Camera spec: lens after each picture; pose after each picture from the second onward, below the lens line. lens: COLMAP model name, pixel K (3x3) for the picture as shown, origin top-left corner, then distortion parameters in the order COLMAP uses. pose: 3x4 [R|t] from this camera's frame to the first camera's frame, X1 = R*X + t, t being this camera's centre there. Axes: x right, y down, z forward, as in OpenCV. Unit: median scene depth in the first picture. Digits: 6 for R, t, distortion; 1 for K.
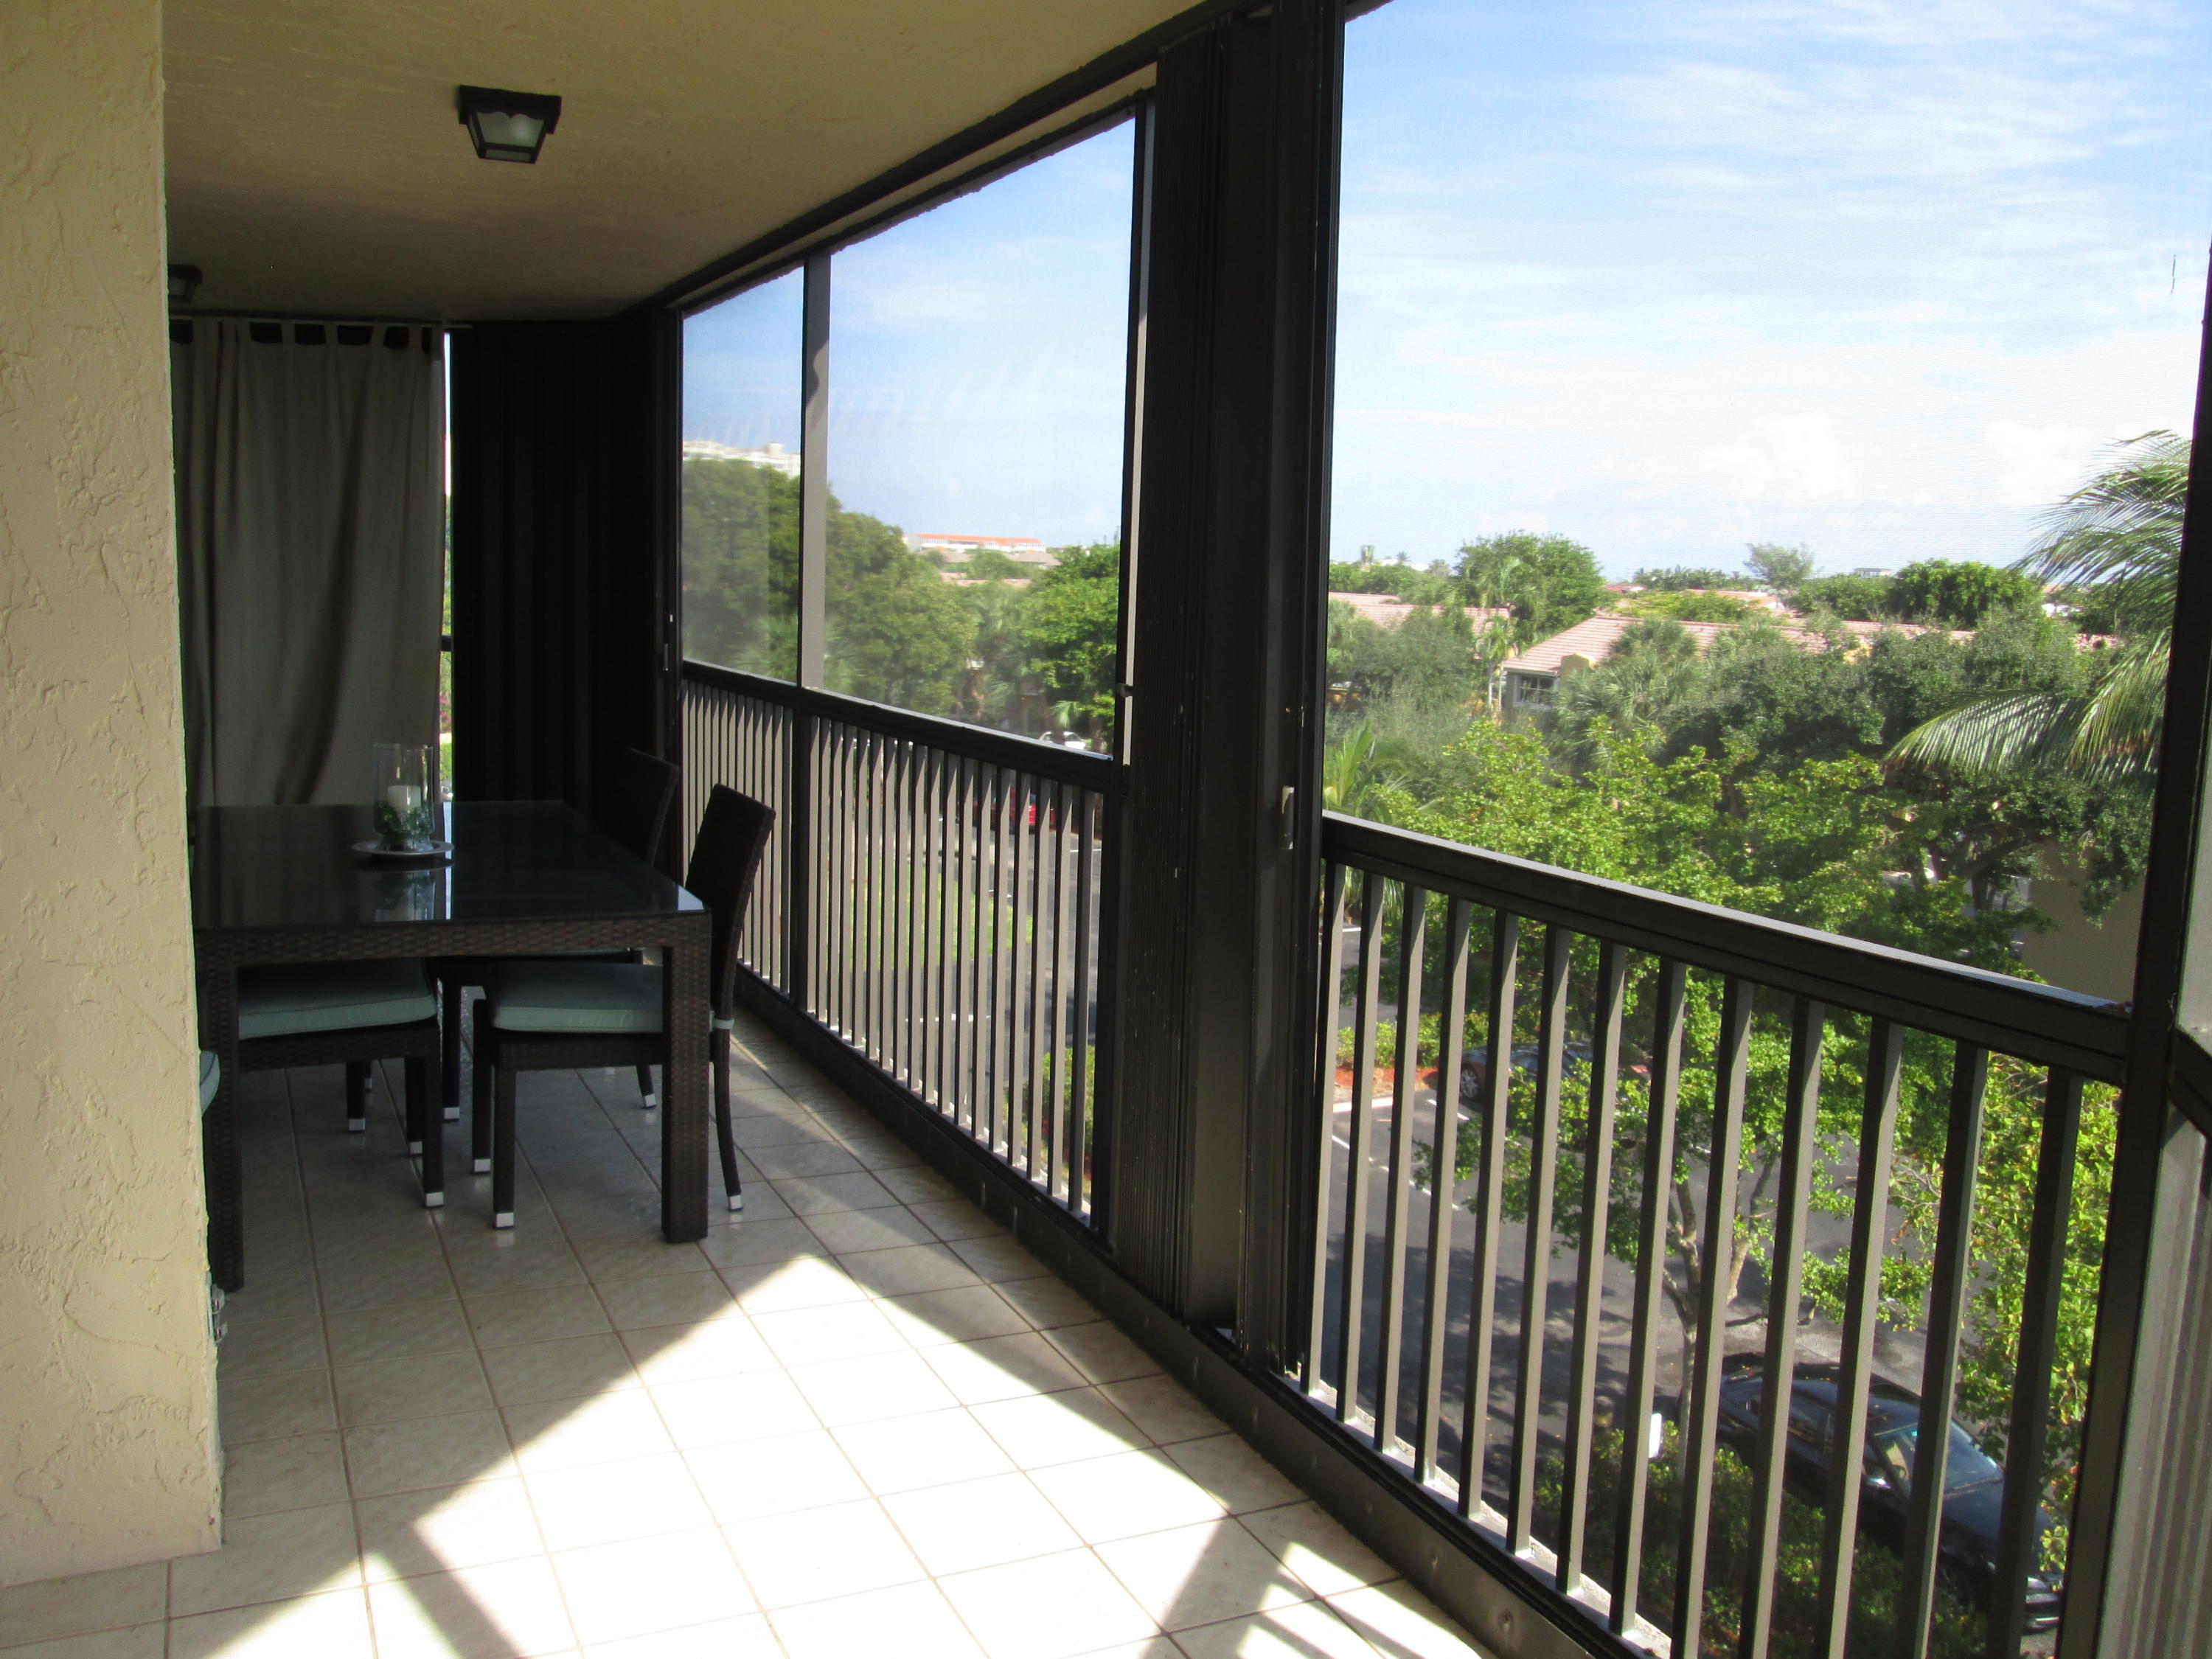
lens RADIAL K [[1831.8, 0, 1099.4], [0, 1831.8, 820.5], [0, 0, 1]] dist [-0.055935, 0.029228]
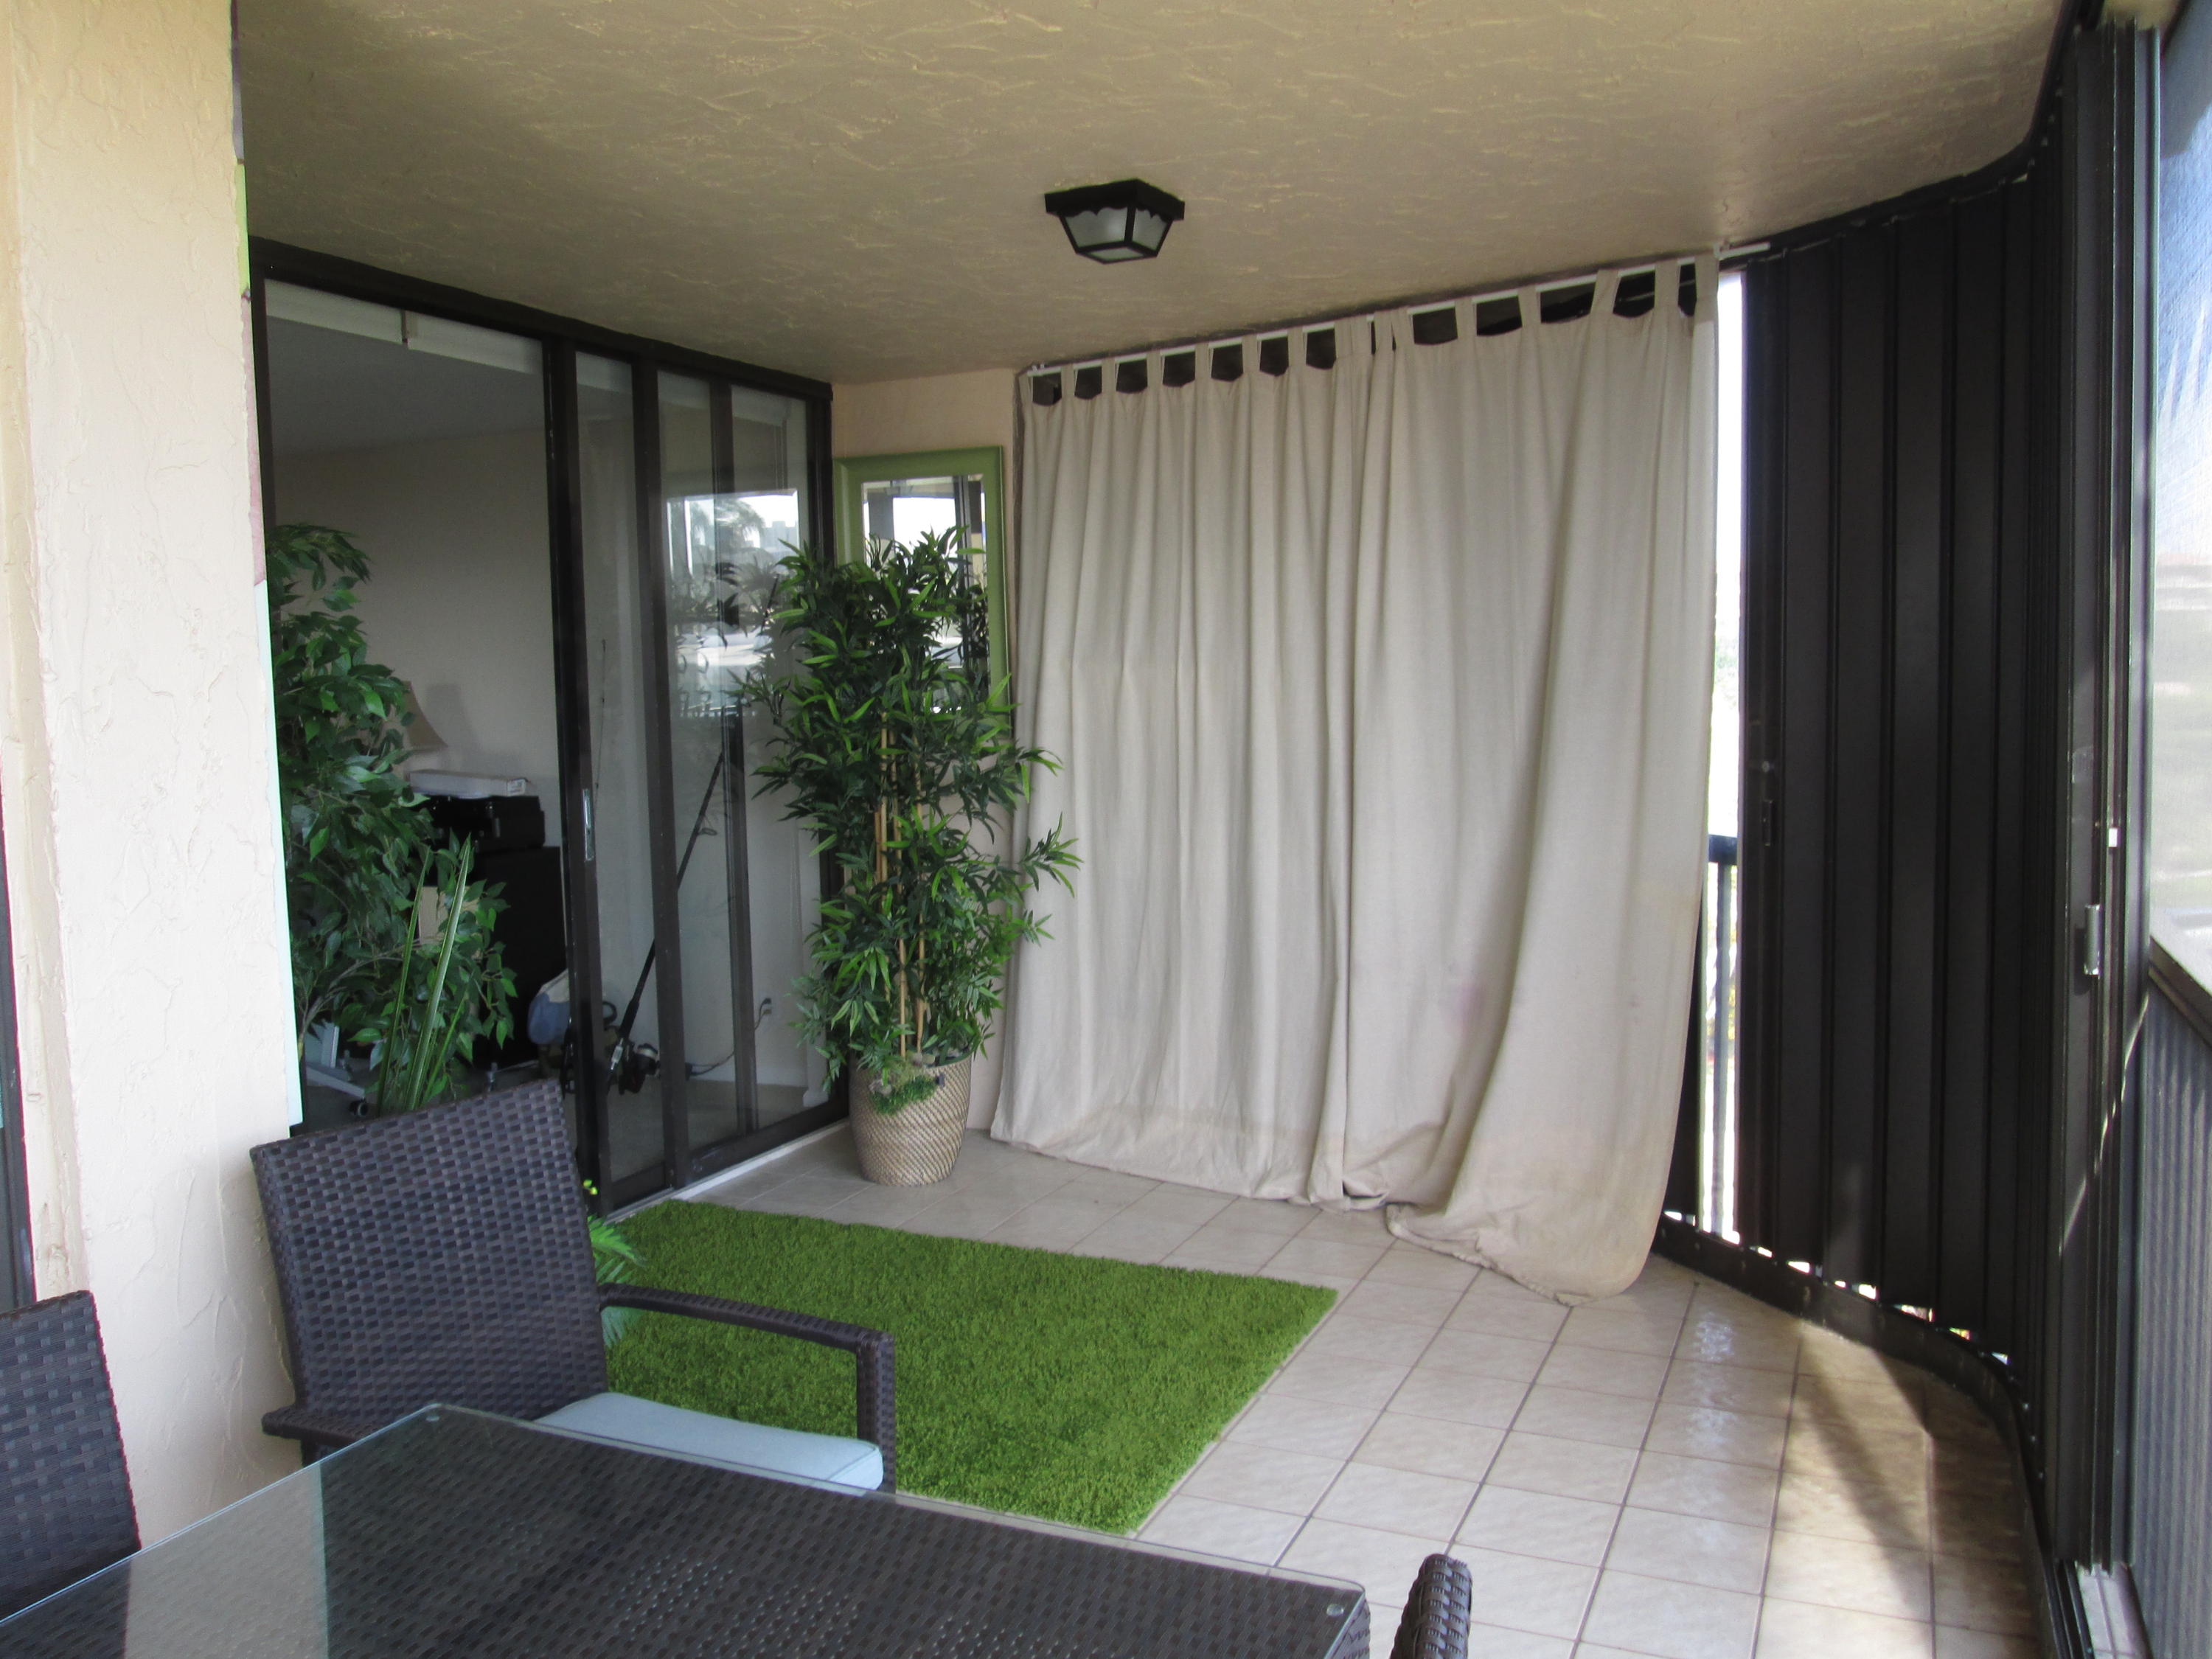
lens RADIAL K [[1831.8, 0, 1099.4], [0, 1831.8, 820.5], [0, 0, 1]] dist [-0.055935, 0.029228]
pose [[0.650863, 0.010398, -0.759124, -0.088225], [-0.062850, 0.997212, -0.040227, -0.087720], [0.756589, 0.073894, 0.649702, 0.606688]]
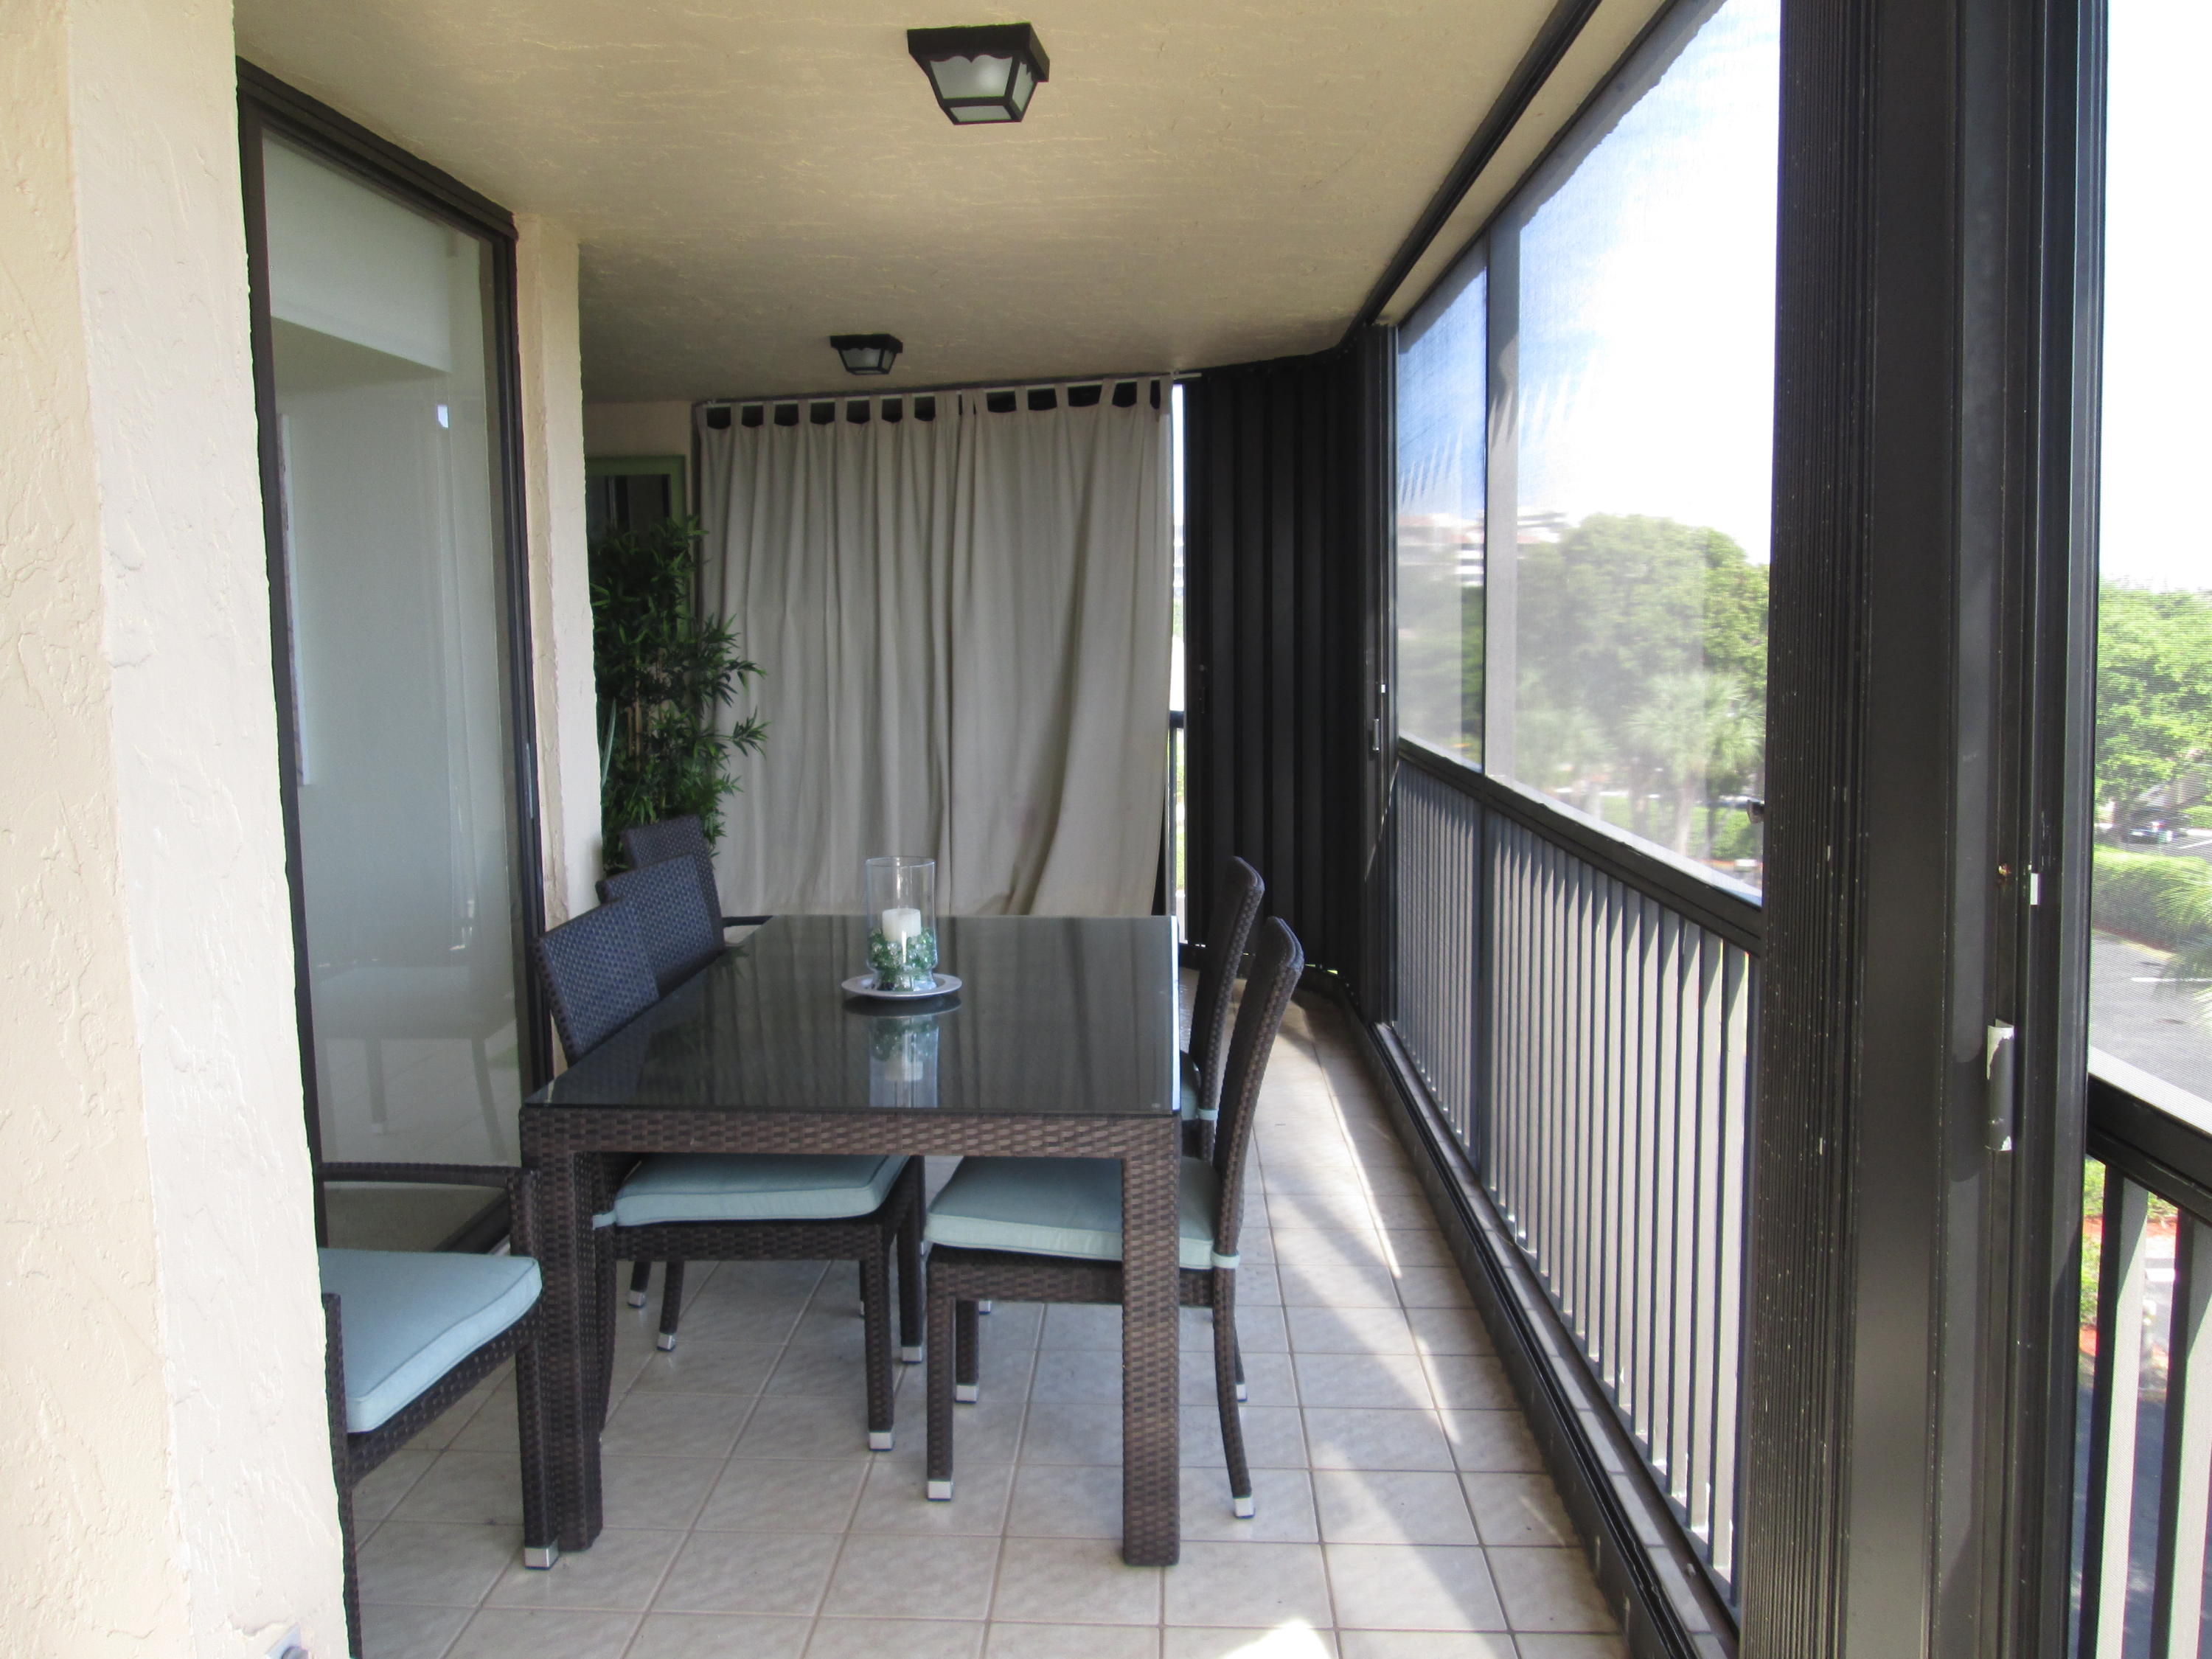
lens RADIAL K [[1831.8, 0, 1099.4], [0, 1831.8, 820.5], [0, 0, 1]] dist [-0.055935, 0.029228]
pose [[0.881724, 0.006163, -0.471725, 0.051277], [-0.021715, 0.999385, -0.027532, -0.023826], [0.471265, 0.034519, 0.881316, 0.194537]]
